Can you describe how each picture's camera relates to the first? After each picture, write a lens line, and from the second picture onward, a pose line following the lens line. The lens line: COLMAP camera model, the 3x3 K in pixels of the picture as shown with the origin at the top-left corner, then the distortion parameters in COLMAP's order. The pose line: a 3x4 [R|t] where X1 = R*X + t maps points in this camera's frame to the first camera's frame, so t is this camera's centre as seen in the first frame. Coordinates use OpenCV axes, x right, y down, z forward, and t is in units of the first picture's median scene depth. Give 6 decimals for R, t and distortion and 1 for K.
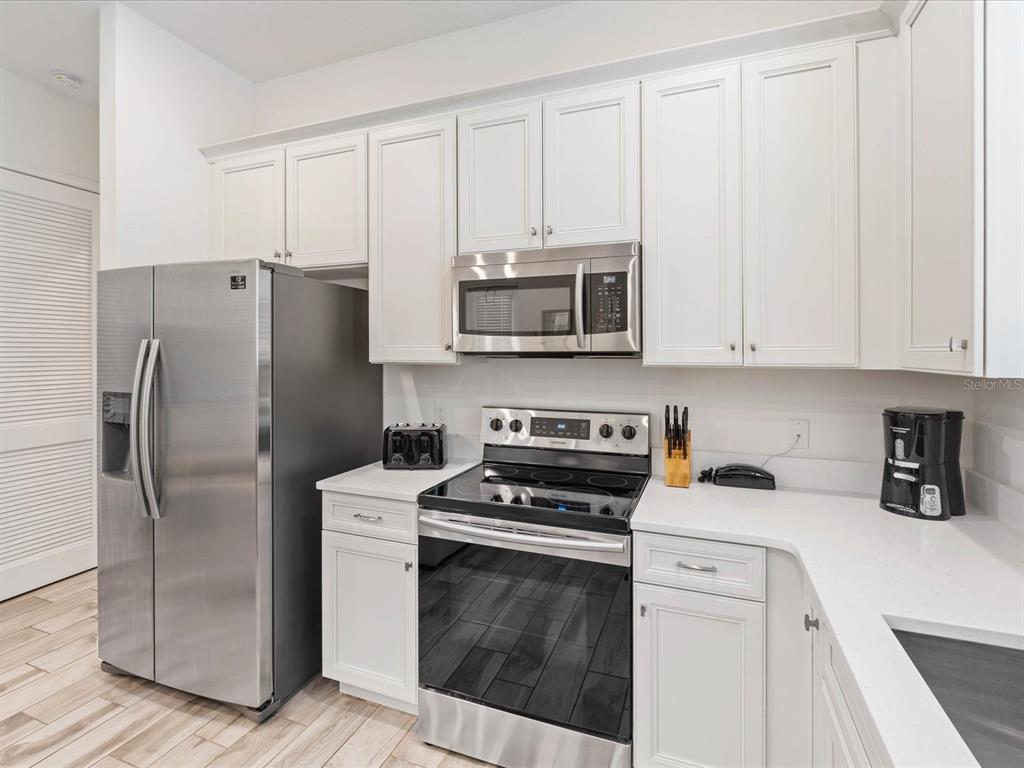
lens RADIAL K [[505.3, 0, 511.4], [0, 505.3, 351.0], [0, 0, 1]] dist [-0.003784, -0.000315]
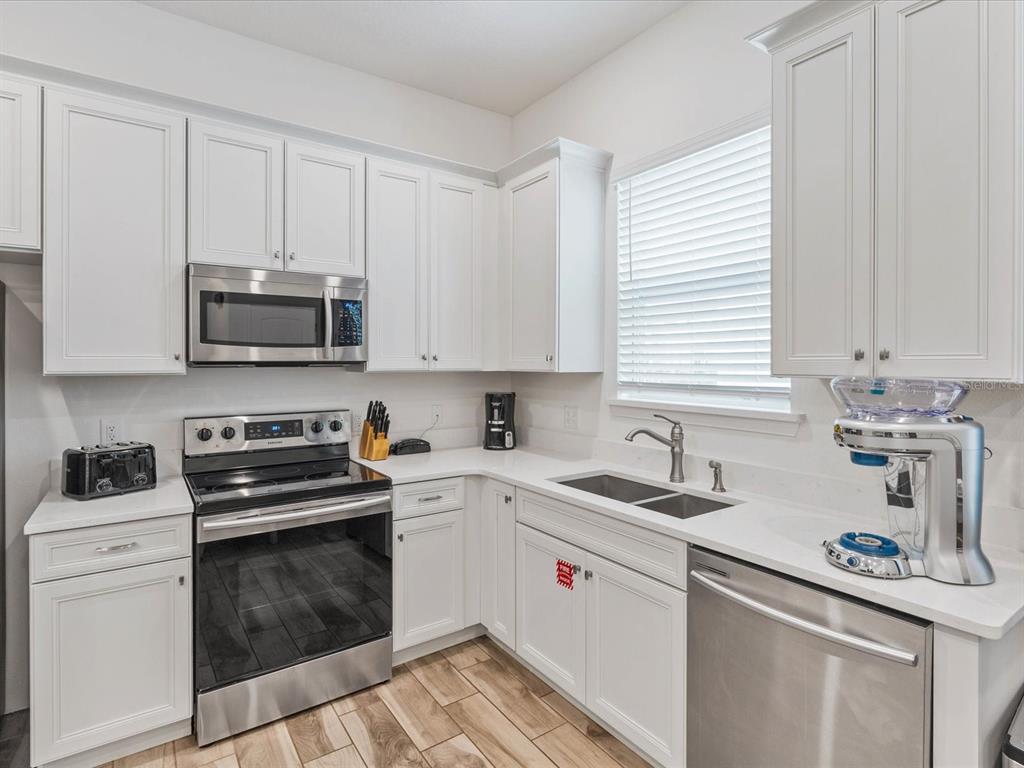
lens RADIAL K [[506.8, 0, 514.5], [0, 506.8, 368.9], [0, 0, 1]] dist [-0.000192, -0.000028]
pose [[0.566720, -0.012060, 0.823822, -0.587398], [-0.001022, 0.999882, 0.015340, 0.000638], [-0.823910, -0.009535, 0.566641, -0.078140]]
